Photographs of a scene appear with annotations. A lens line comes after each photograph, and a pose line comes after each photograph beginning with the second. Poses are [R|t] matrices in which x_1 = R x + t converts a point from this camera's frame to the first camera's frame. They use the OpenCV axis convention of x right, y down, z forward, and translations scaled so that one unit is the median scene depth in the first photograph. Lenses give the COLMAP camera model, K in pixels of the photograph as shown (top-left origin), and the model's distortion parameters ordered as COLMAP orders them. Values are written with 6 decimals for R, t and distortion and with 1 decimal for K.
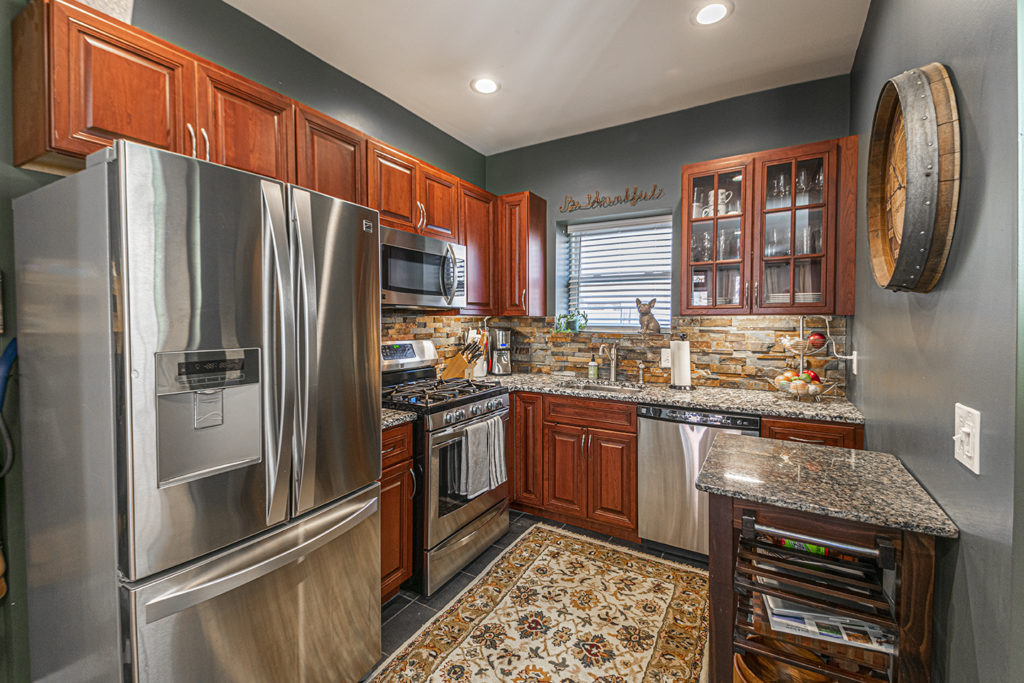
lens RADIAL K [[442.1, 0, 514.5], [0, 442.1, 325.8], [0, 0, 1]] dist [0.030659, -0.015961]
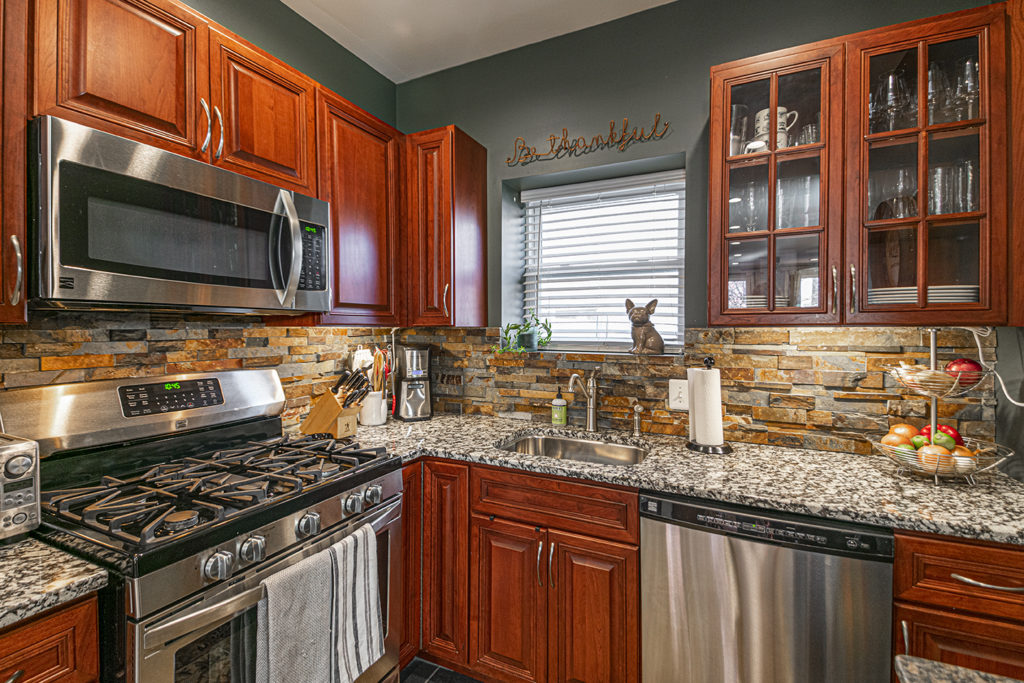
lens RADIAL K [[442.1, 0, 481.3], [0, 442.1, 323.7], [0, 0, 1]] dist [0.030659, -0.015961]
pose [[0.999937, 0.001461, -0.011141, 0.081412], [-0.001736, 0.999693, -0.024723, -0.011199], [0.011102, 0.024741, 0.999632, 0.403886]]
